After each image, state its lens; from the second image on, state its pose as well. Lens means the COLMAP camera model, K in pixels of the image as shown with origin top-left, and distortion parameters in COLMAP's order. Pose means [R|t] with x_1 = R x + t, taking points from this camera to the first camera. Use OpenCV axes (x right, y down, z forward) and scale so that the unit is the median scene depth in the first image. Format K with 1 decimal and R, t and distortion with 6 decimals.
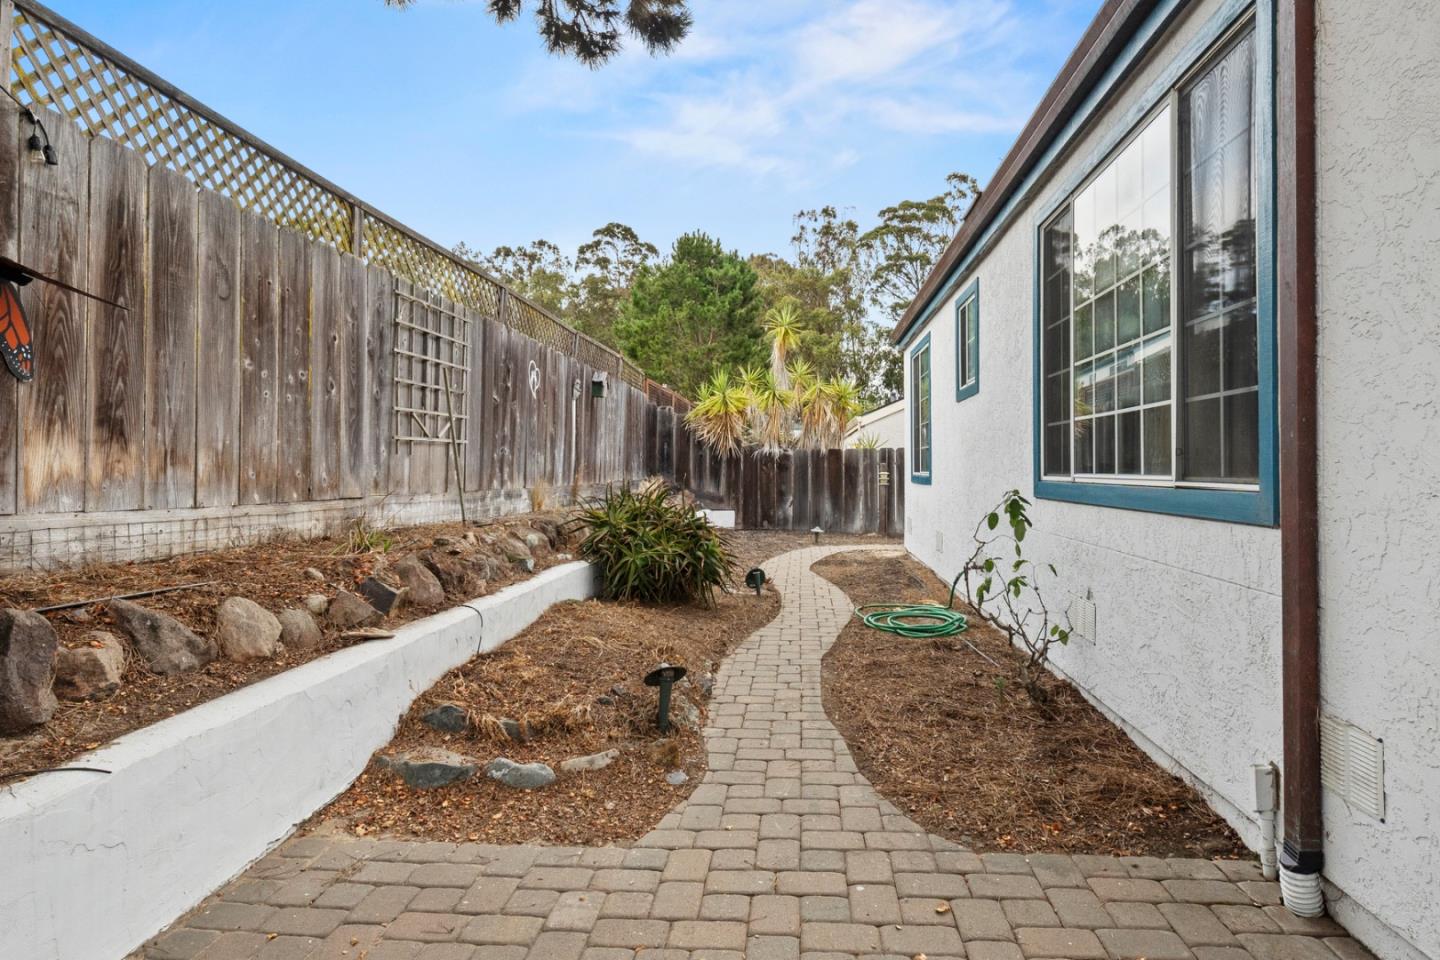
lens RADIAL K [[860.6, 0, 725.5], [0, 860.6, 447.1], [0, 0, 1]] dist [0.046728, 0.000015]
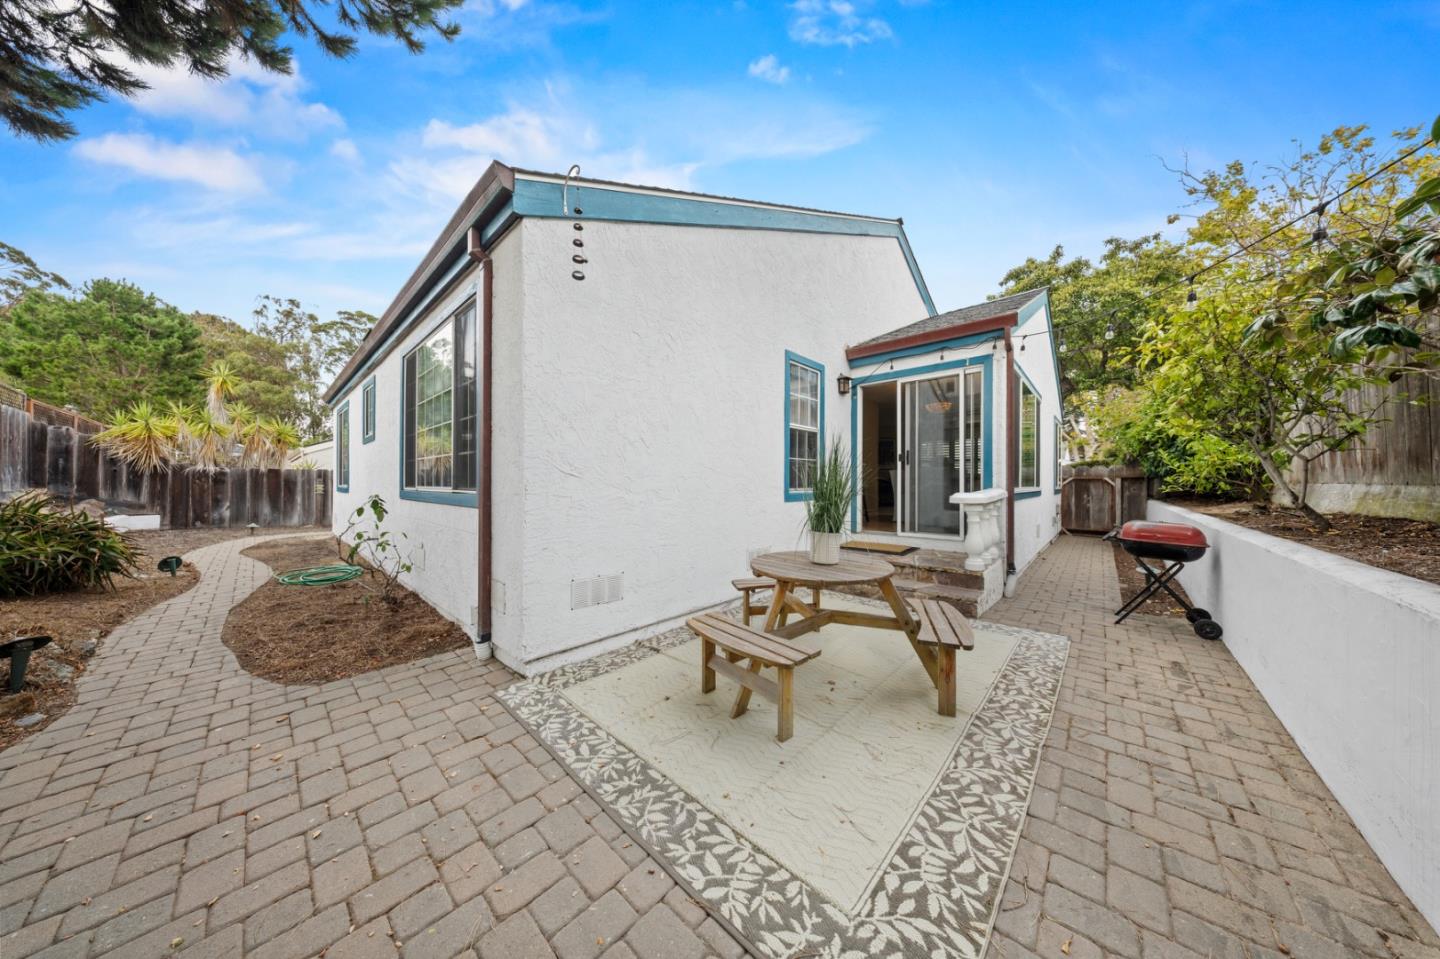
lens RADIAL K [[429.3, 0, 720.0], [0, 429.3, 479.5], [0, 0, 1]] dist [-0.000784, -0.000089]
pose [[0.606881, 0.015392, 0.794644, 0.020886], [-0.027134, 0.999631, 0.001360, -0.002611], [-0.794329, -0.022387, 0.607075, -0.075523]]
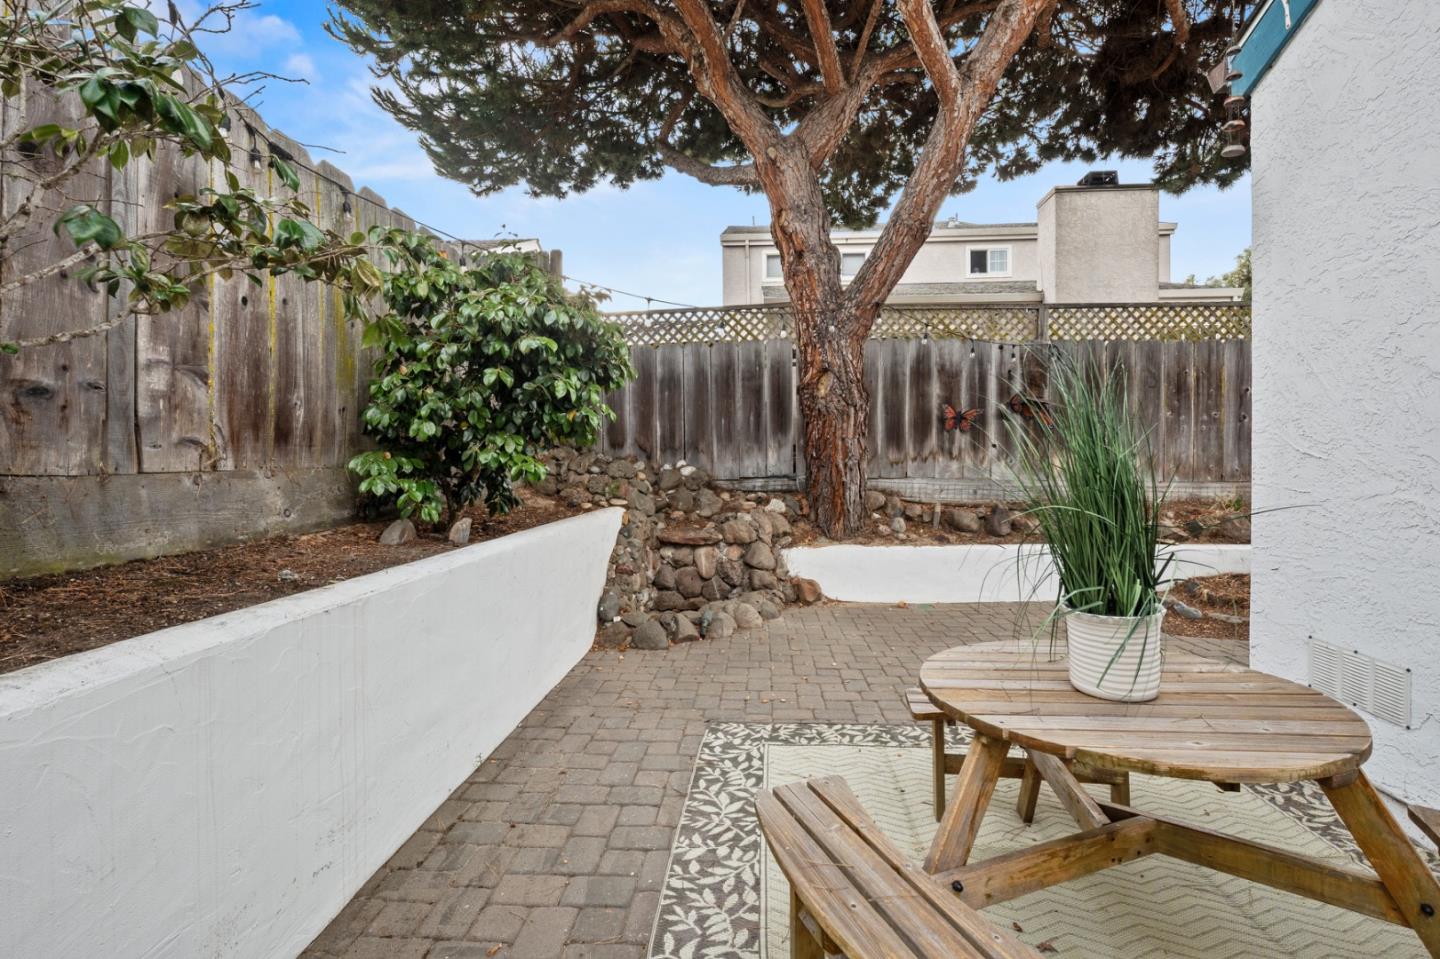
lens RADIAL K [[649.0, 0, 720.0], [0, 649.0, 479.5], [0, 0, 1]] dist [-0.000457, -0.000275]
pose [[0.020024, 0.030234, -0.999342, 0.467929], [0.028124, 0.999130, 0.030791, -0.008002], [0.999404, -0.028722, 0.019157, -0.055320]]
